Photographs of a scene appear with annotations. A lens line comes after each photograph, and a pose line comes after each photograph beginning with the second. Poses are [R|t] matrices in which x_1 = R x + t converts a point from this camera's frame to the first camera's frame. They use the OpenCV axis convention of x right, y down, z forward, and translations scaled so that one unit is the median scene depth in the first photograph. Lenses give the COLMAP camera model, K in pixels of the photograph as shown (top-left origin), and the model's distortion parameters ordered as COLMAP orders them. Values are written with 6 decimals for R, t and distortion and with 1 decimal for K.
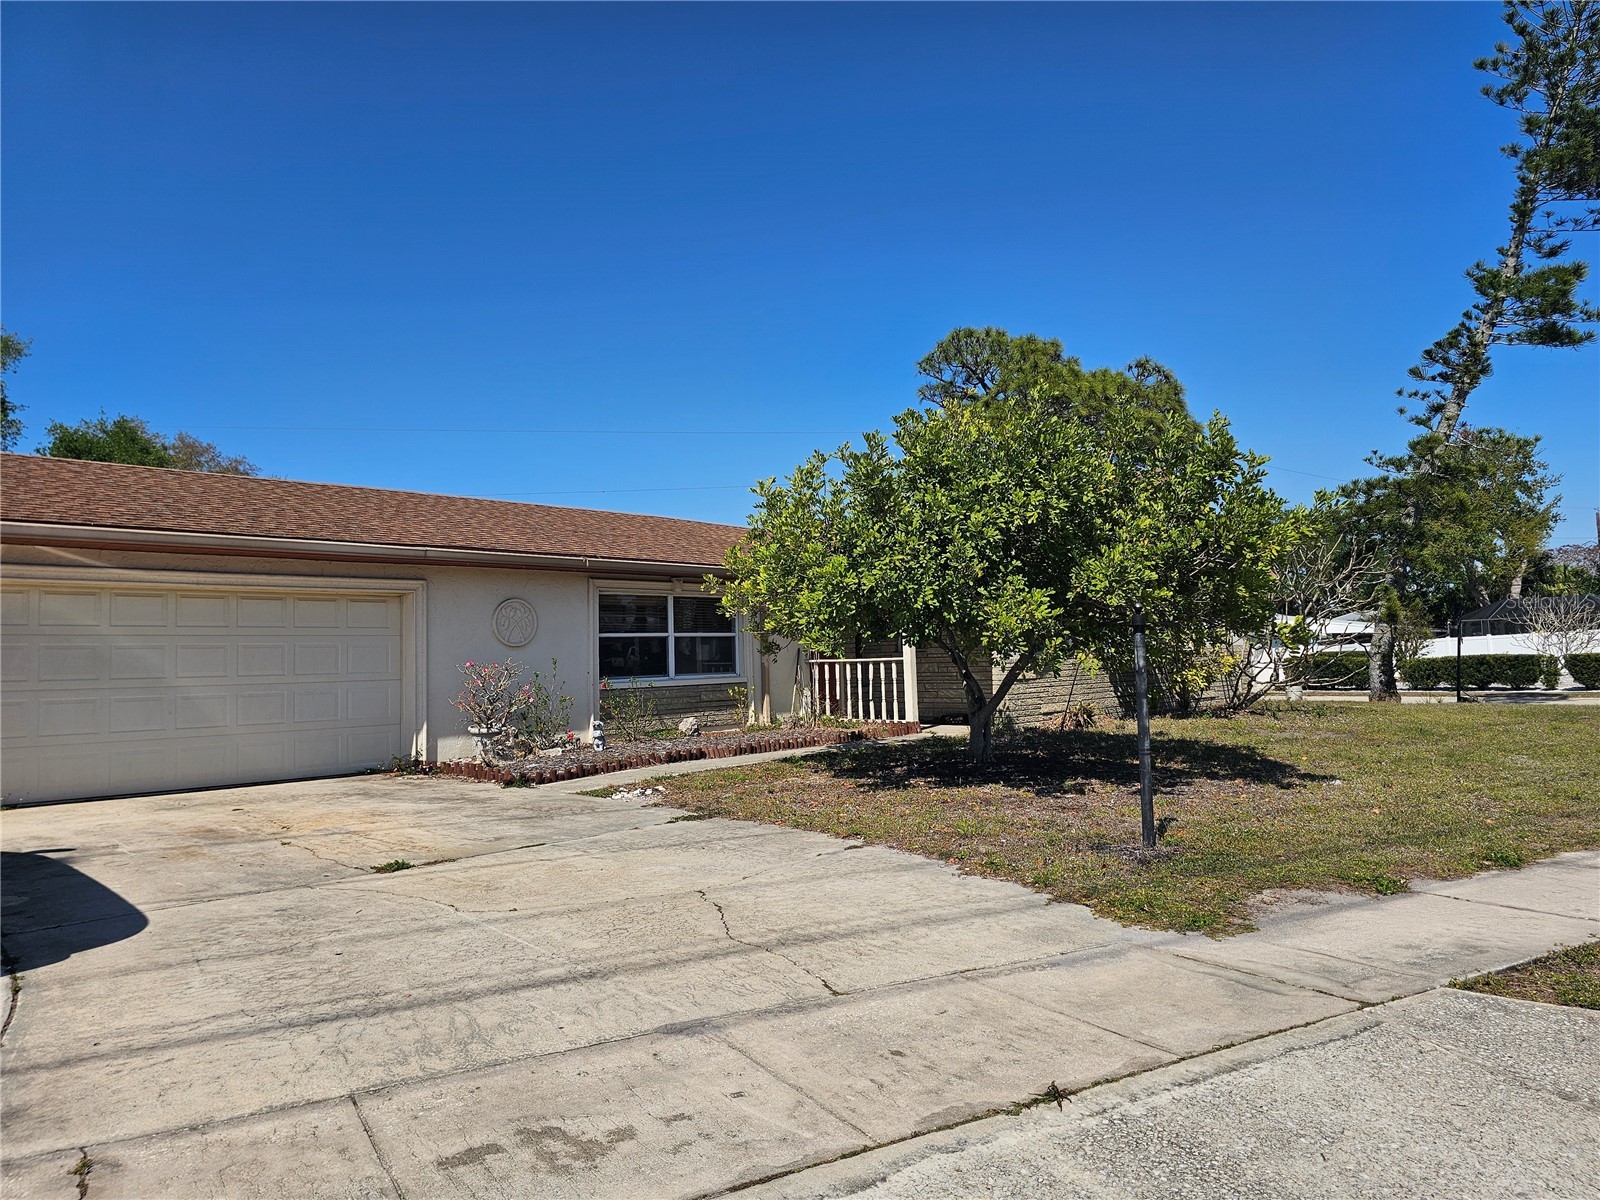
lens RADIAL K [[1063.4, 0, 800.0], [0, 1063.4, 600.0], [0, 0, 1]] dist [0.006742, 0.000072]
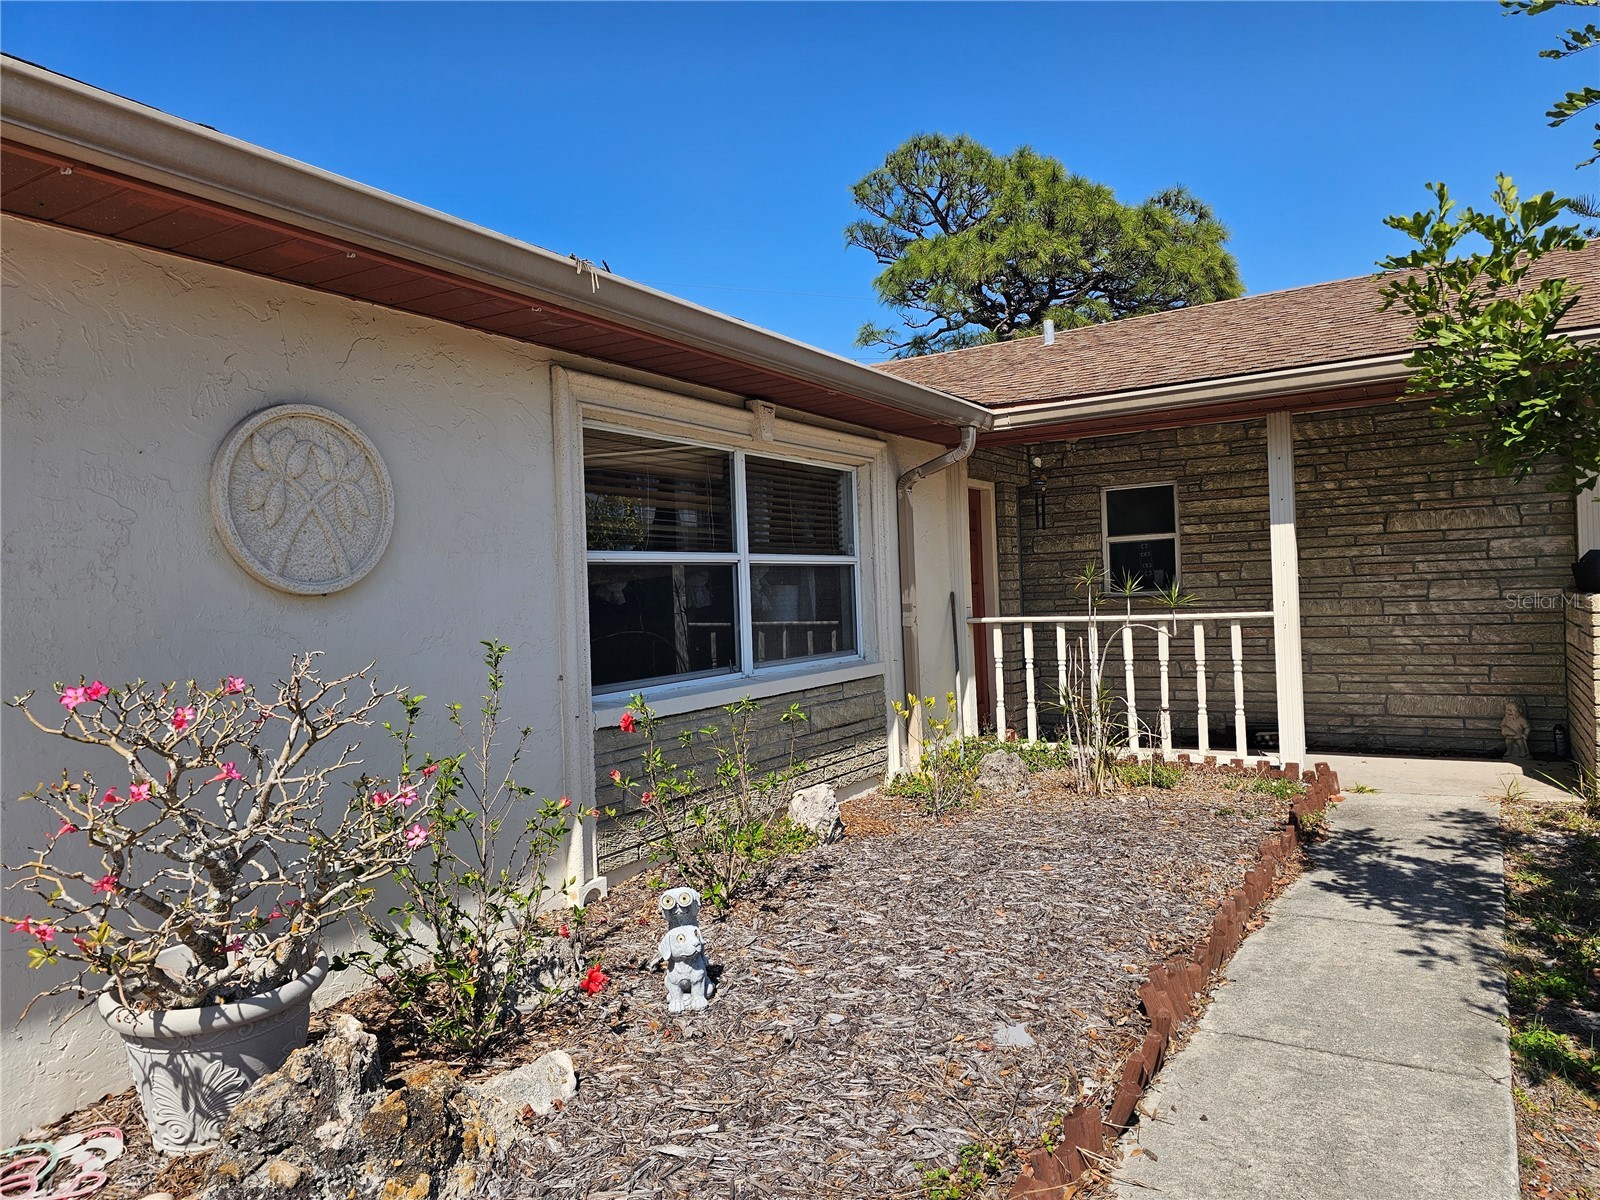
lens RADIAL K [[1063.4, 0, 800.0], [0, 1063.4, 600.0], [0, 0, 1]] dist [0.006742, 0.000072]
pose [[0.974262, -0.008298, 0.225265, -0.185330], [-0.005166, 0.998238, 0.059113, 0.024983], [-0.225359, -0.058755, 0.972503, 0.634804]]
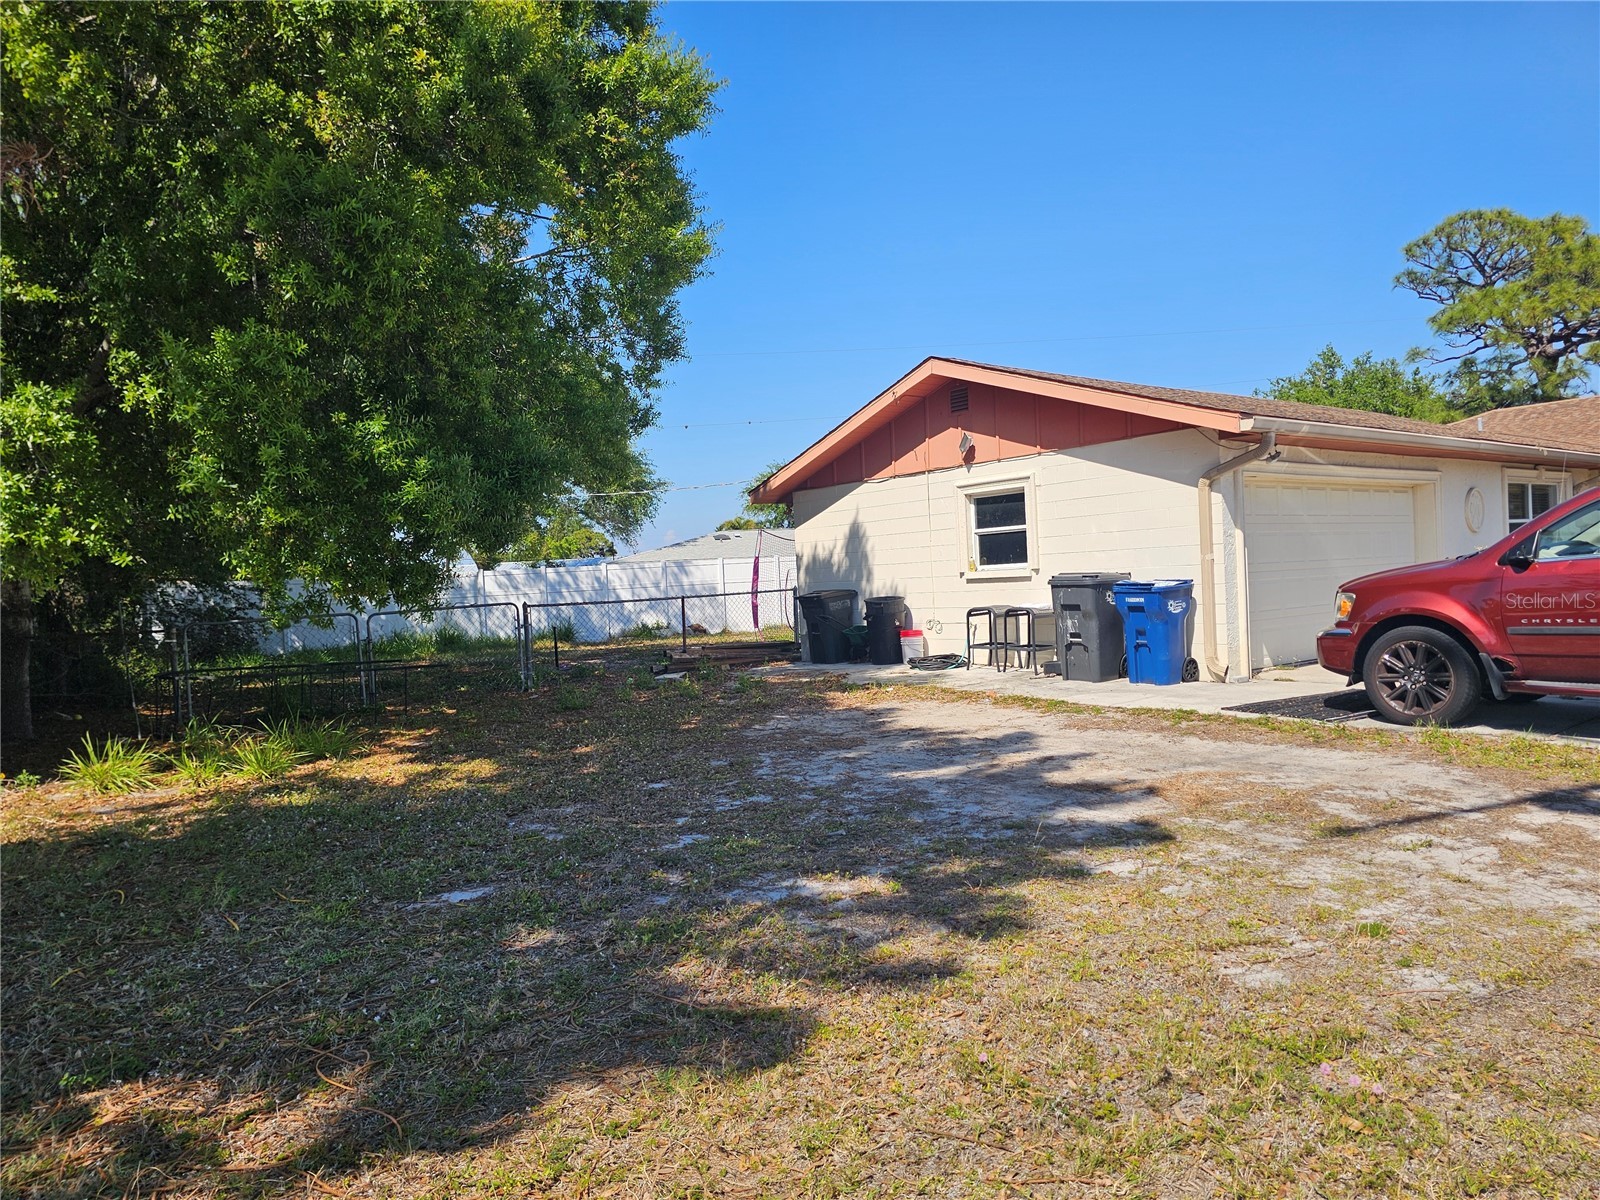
lens RADIAL K [[1063.4, 0, 800.0], [0, 1063.4, 600.0], [0, 0, 1]] dist [0.006742, 0.000072]
pose [[0.994032, -0.021219, -0.107001, -0.746677], [0.030784, 0.995596, 0.088546, -0.005867], [0.104651, -0.091312, 0.990308, -0.155253]]
